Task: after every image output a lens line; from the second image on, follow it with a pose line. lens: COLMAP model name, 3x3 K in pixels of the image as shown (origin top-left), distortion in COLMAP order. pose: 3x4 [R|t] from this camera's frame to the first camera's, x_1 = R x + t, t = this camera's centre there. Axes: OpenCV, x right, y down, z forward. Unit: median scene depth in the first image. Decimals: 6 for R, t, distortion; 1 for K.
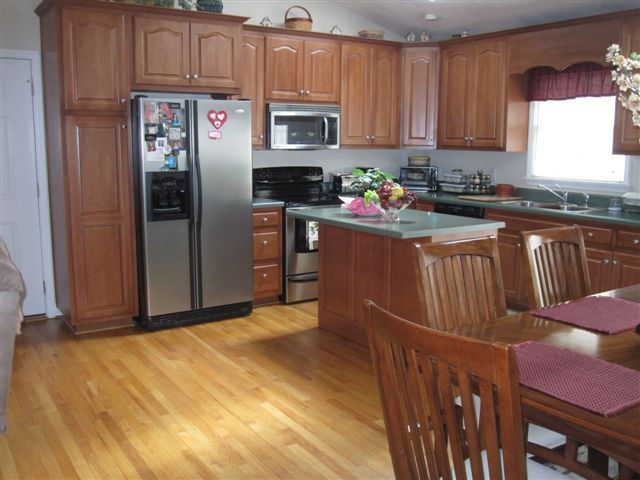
lens RADIAL K [[628.4, 0, 314.8], [0, 628.4, 240.9], [0, 0, 1]] dist [-0.079064, 0.035628]
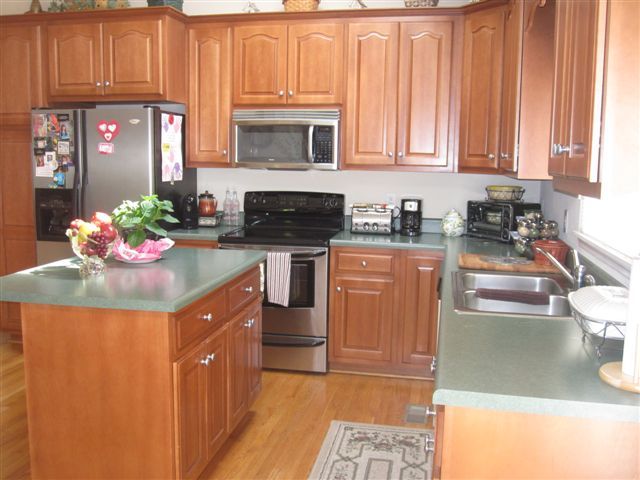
lens RADIAL K [[628.4, 0, 314.8], [0, 628.4, 240.9], [0, 0, 1]] dist [-0.079064, 0.035628]
pose [[0.707169, 0.098968, -0.700084, 0.616829], [-0.122915, 0.992286, 0.016116, -0.087058], [0.696279, 0.074654, 0.713878, 0.559321]]
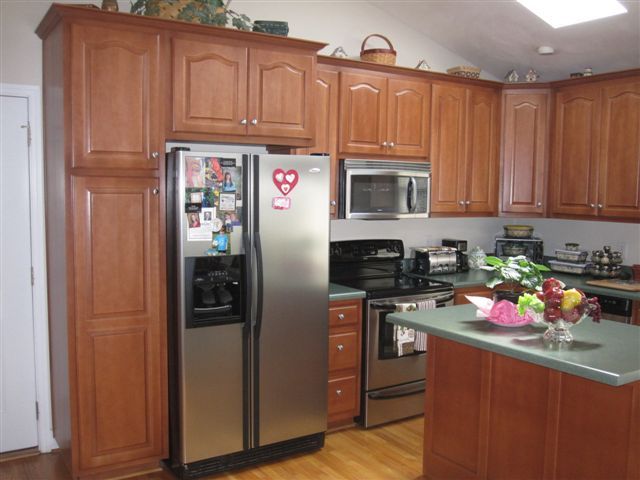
lens RADIAL K [[628.4, 0, 314.8], [0, 628.4, 240.9], [0, 0, 1]] dist [-0.079064, 0.035628]
pose [[0.999884, 0.008332, -0.012767, -0.105284], [-0.009280, 0.997062, -0.076029, -0.068350], [0.012096, 0.076139, 0.997024, 0.273577]]
